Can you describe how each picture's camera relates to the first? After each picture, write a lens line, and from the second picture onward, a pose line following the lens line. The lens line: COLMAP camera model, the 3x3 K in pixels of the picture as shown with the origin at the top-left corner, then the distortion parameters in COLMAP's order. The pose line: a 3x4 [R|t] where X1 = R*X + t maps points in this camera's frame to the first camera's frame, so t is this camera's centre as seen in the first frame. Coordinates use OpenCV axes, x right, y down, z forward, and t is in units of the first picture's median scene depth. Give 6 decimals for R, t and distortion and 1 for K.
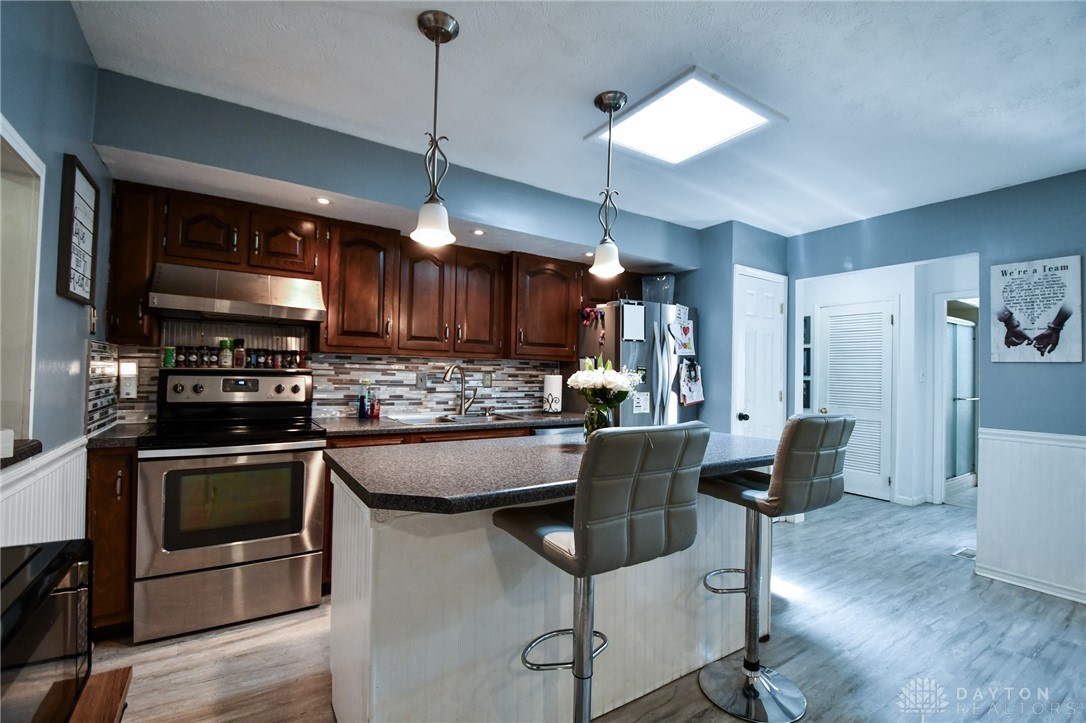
lens RADIAL K [[472.6, 0, 537.2], [0, 472.6, 363.0], [0, 0, 1]] dist [0.026349, -0.032045]
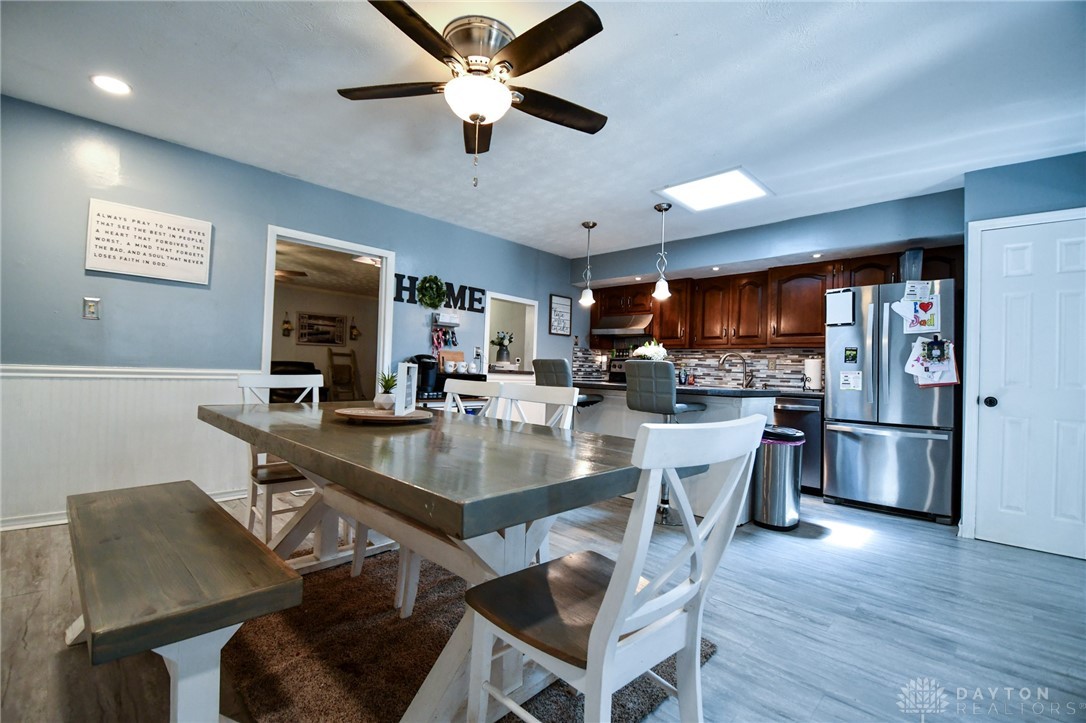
lens RADIAL K [[472.6, 0, 537.1], [0, 472.6, 363.7], [0, 0, 1]] dist [0.013475, -0.020834]
pose [[0.217153, -0.026865, -0.975768, 1.210669], [-0.011329, 0.999485, -0.030039, 0.092873], [0.976072, 0.017577, 0.216737, 0.065866]]
